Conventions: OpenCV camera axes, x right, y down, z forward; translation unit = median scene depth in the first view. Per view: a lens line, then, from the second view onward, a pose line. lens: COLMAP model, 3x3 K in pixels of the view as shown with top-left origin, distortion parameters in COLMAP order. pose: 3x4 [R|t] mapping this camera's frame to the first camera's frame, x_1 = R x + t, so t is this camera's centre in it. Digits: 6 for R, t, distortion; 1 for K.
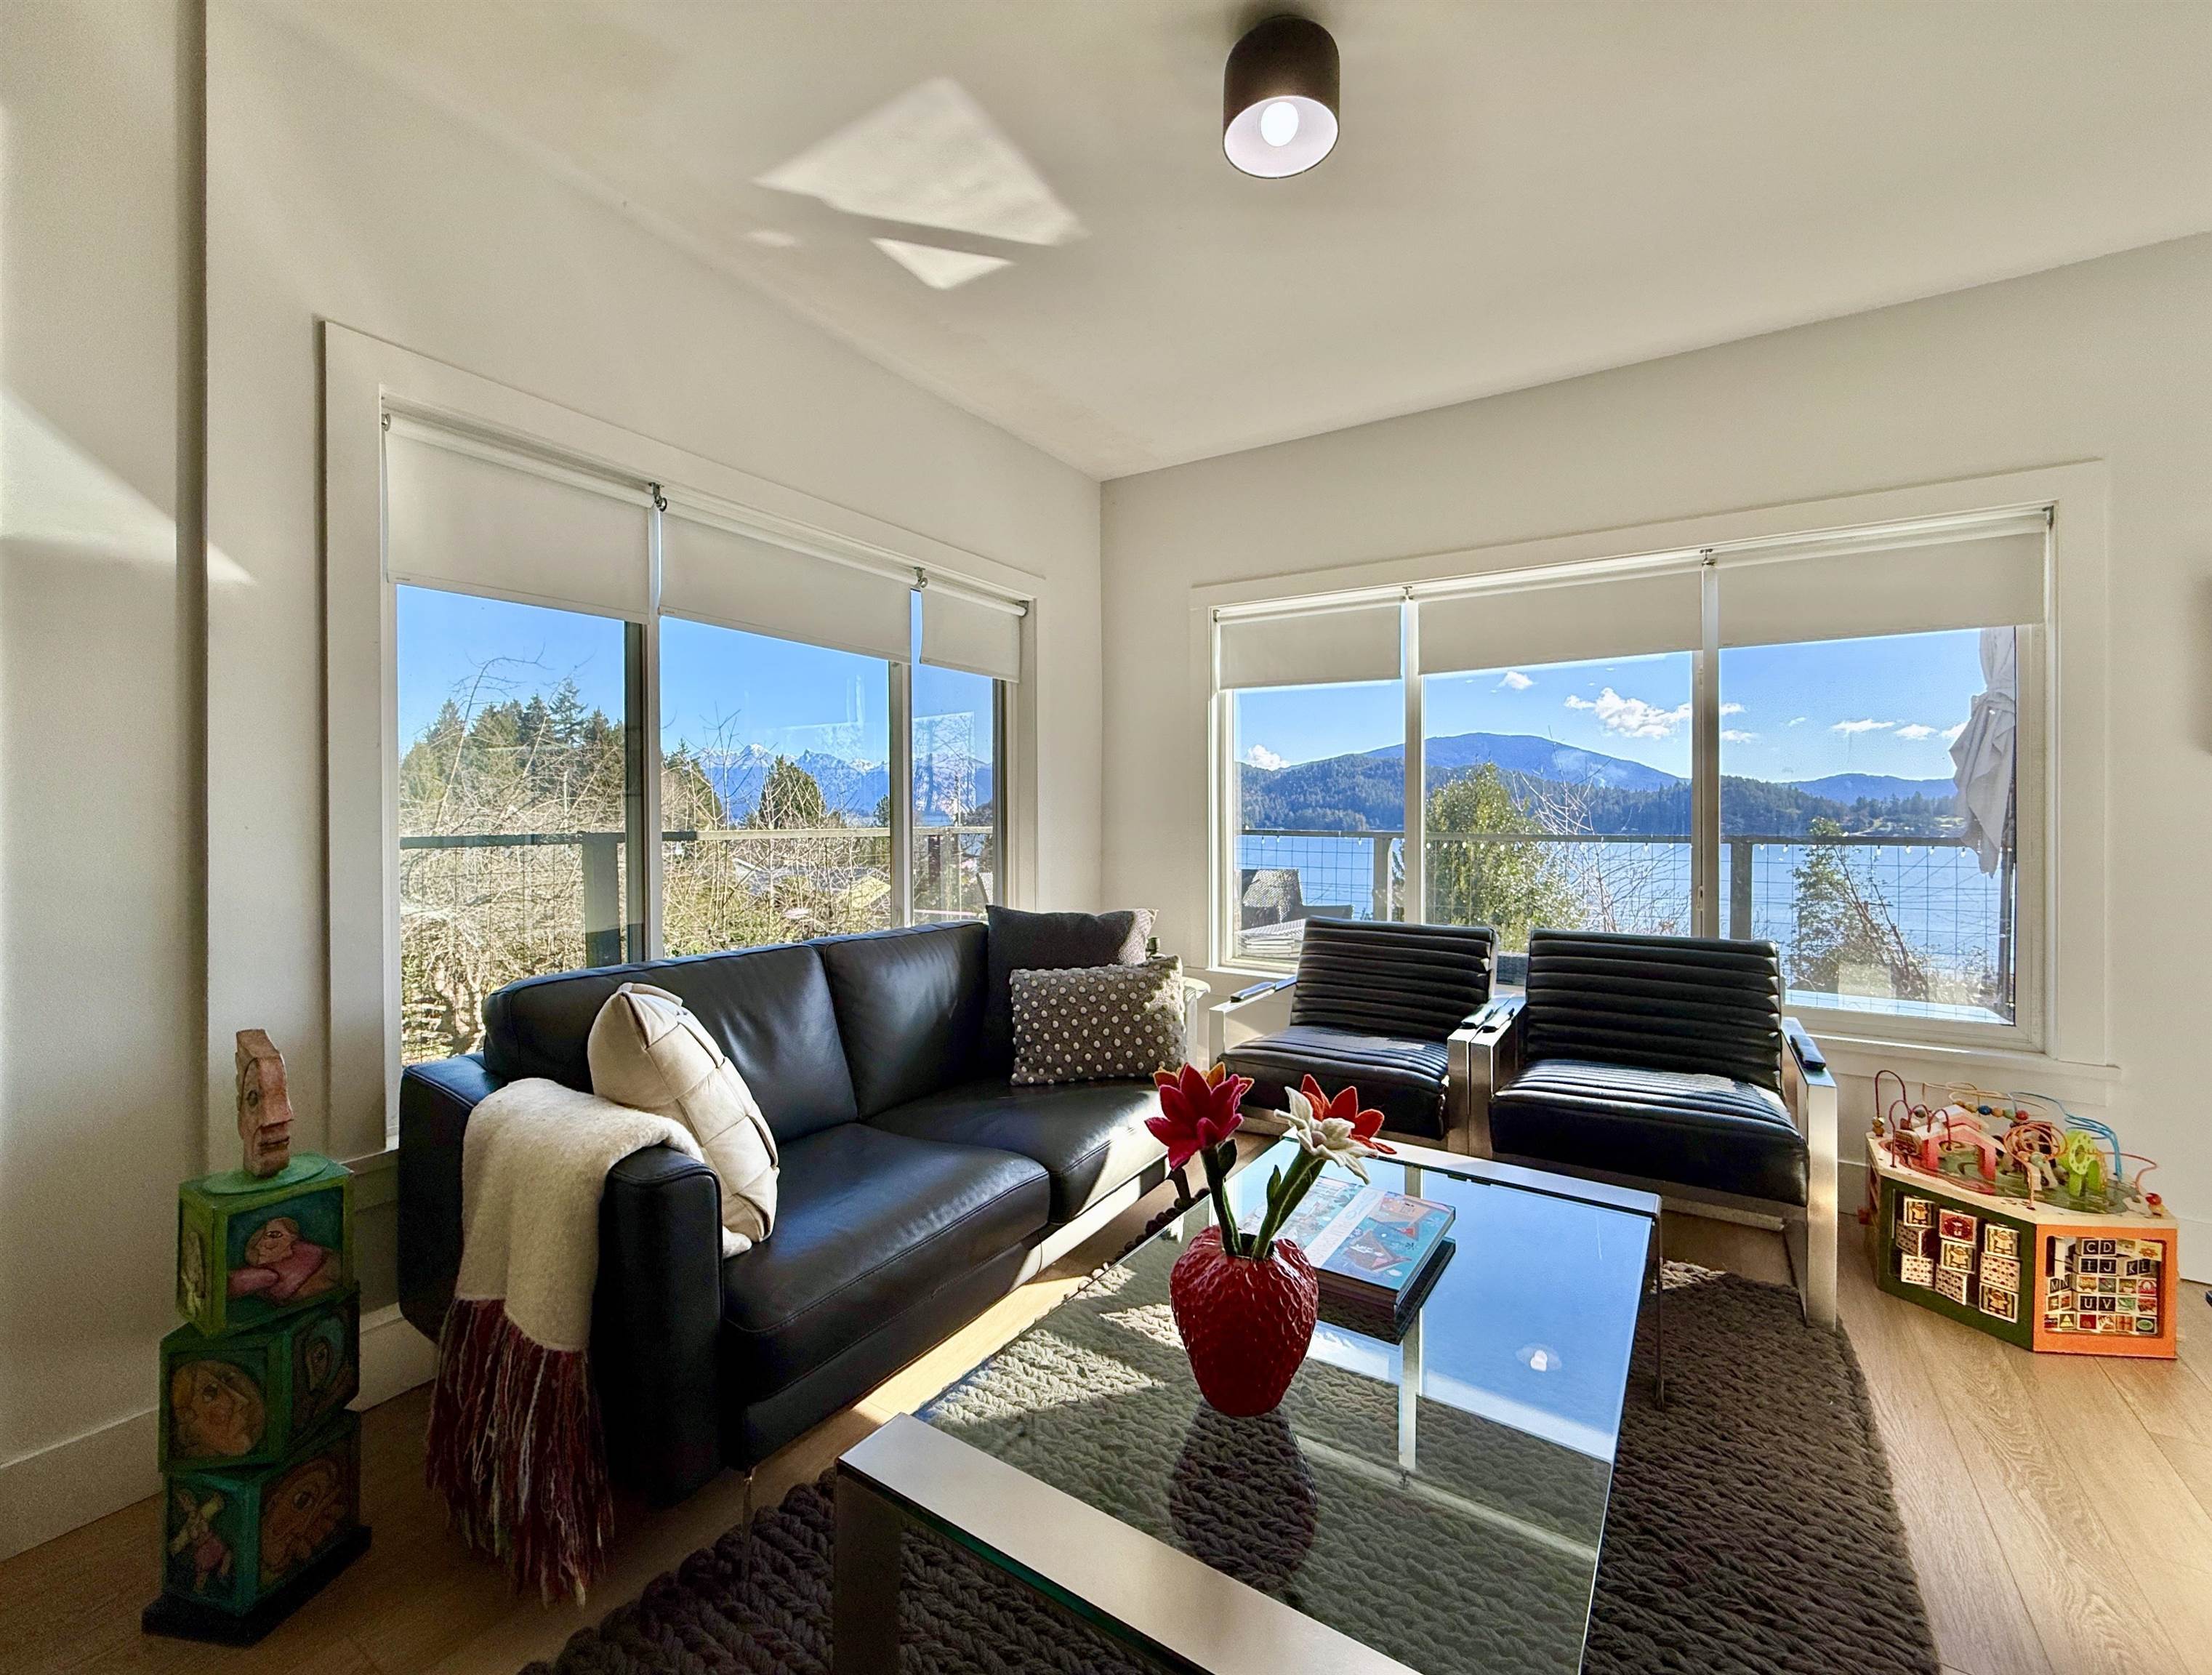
lens RADIAL K [[913.6, 0, 1106.2], [0, 913.6, 822.4], [0, 0, 1]] dist [0.001131, 0.000041]
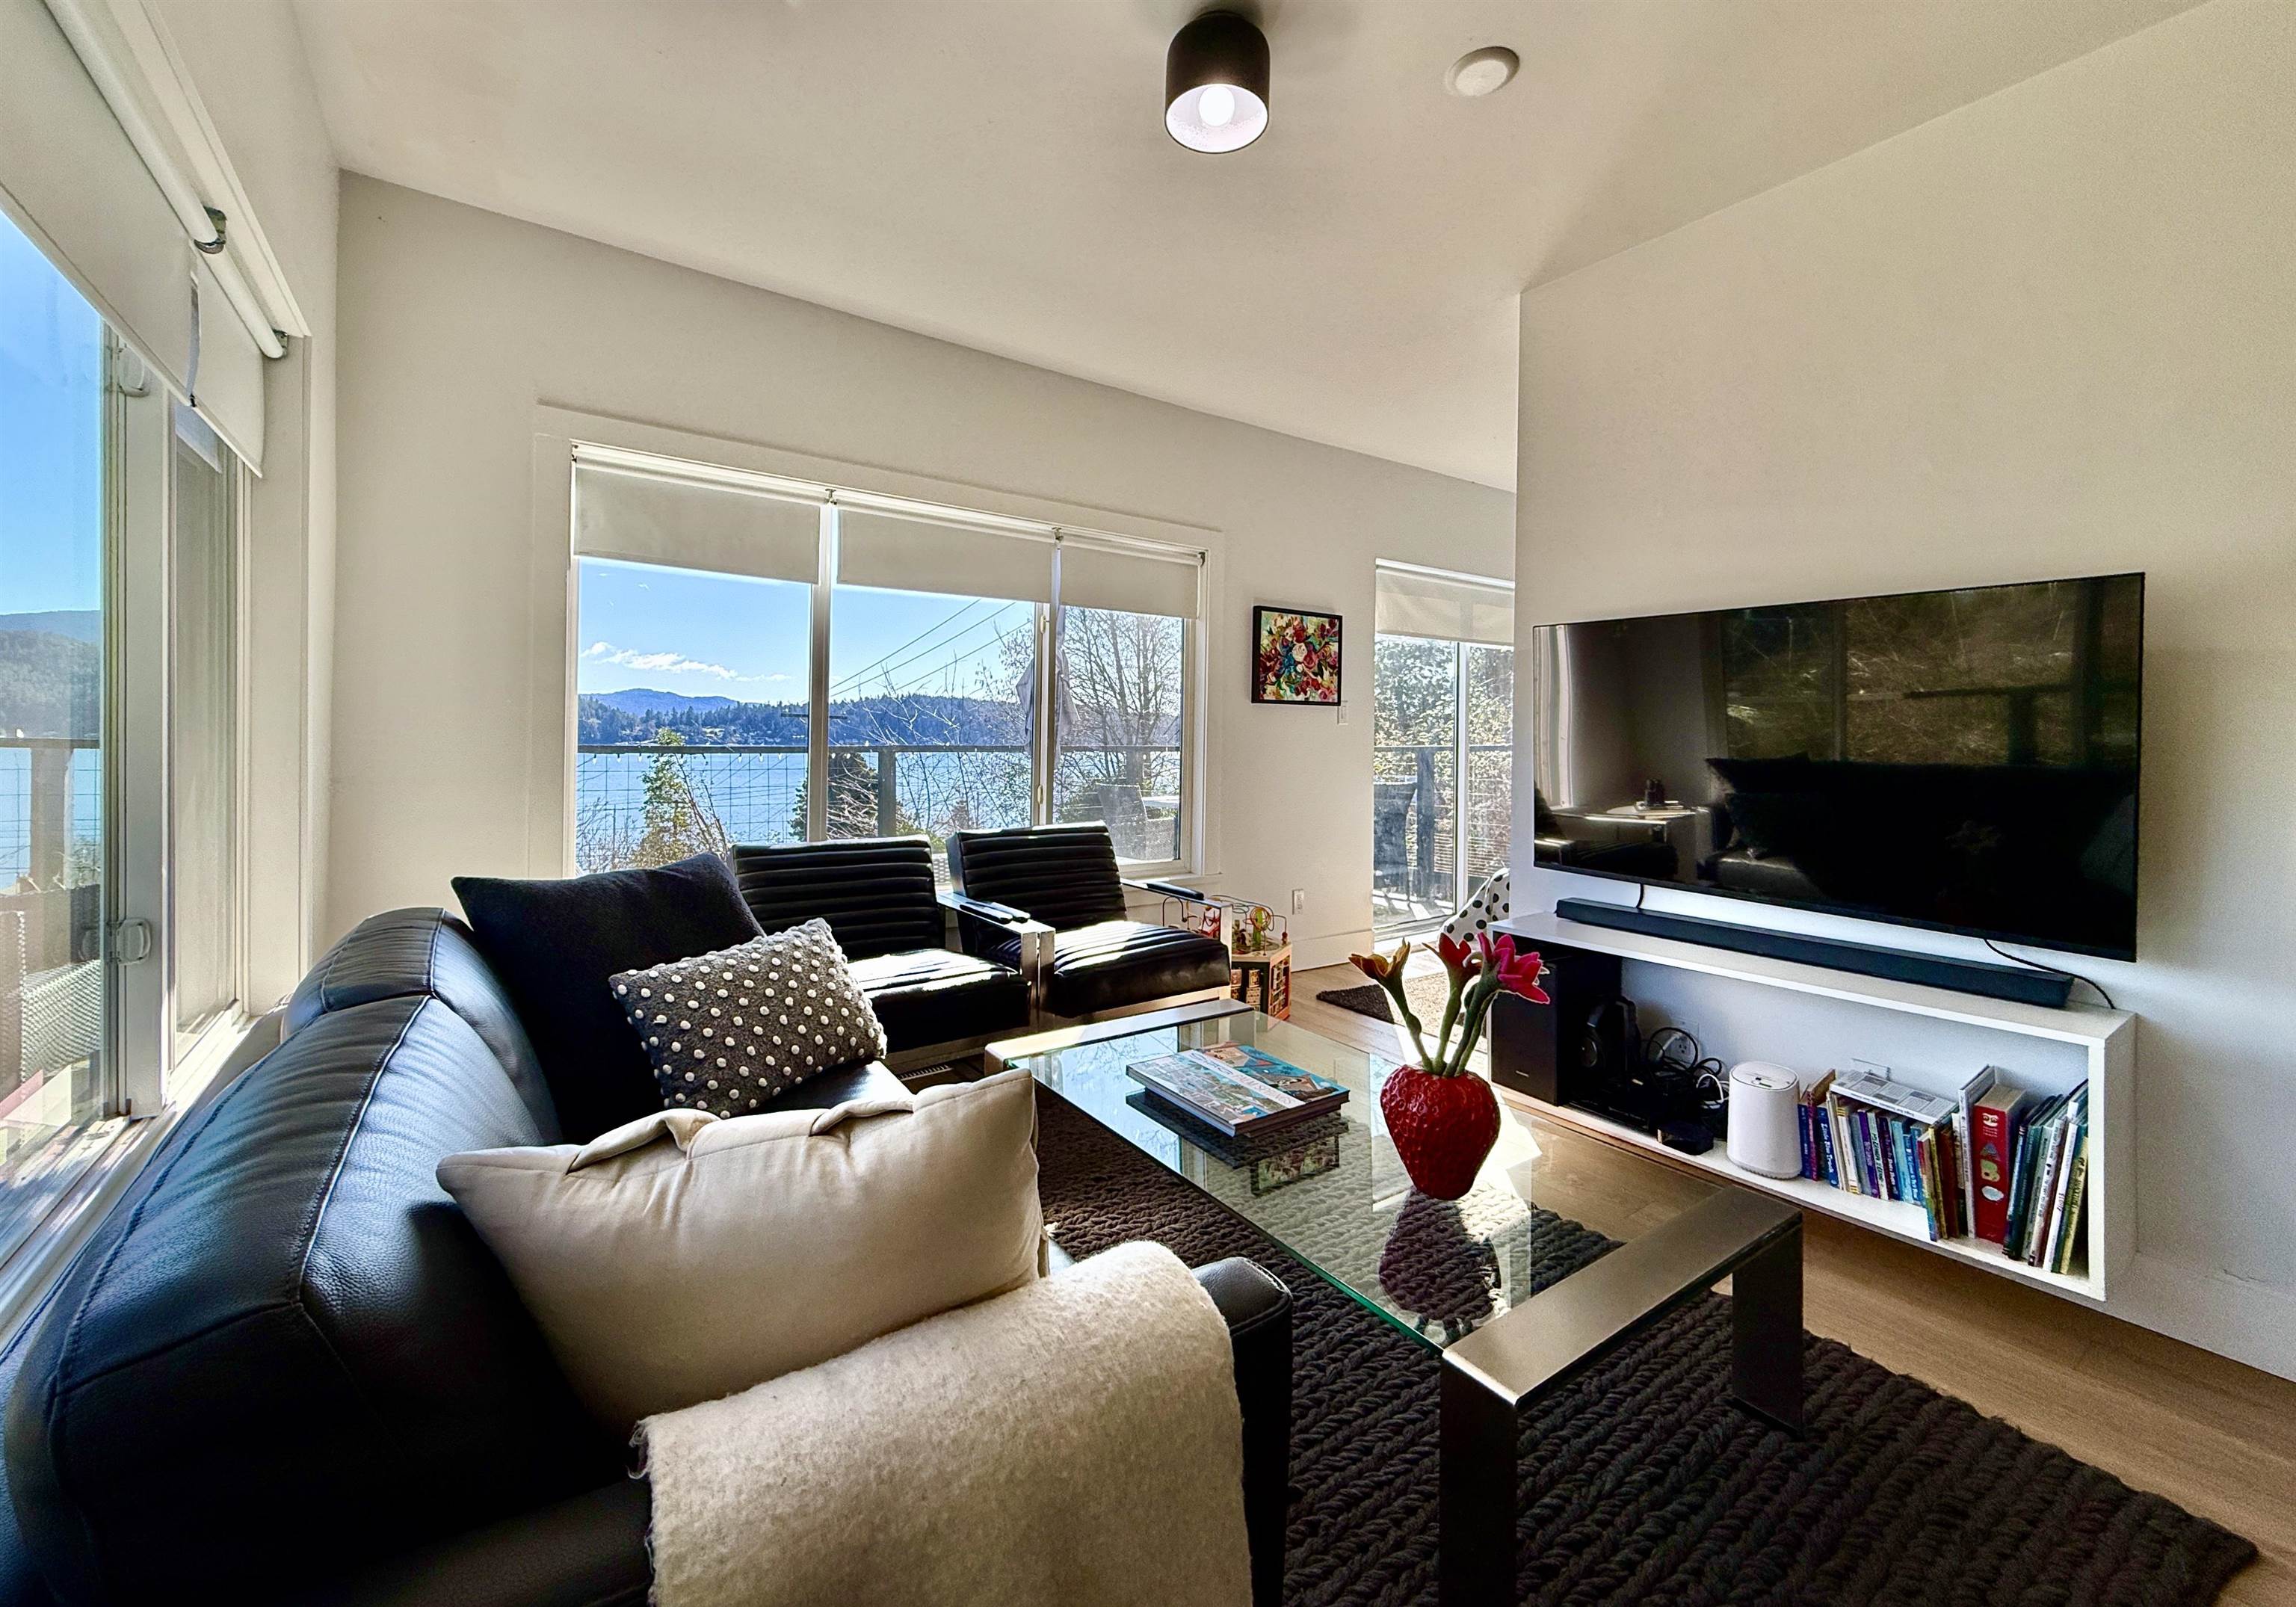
lens RADIAL K [[920.3, 0, 1144.1], [0, 920.3, 745.9], [0, 0, 1]] dist [0.001258, 0.000186]
pose [[0.379234, -0.007639, 0.925269, -0.443508], [-0.006243, 0.999922, 0.010814, -0.001456], [-0.925280, -0.009877, 0.379157, 0.329474]]
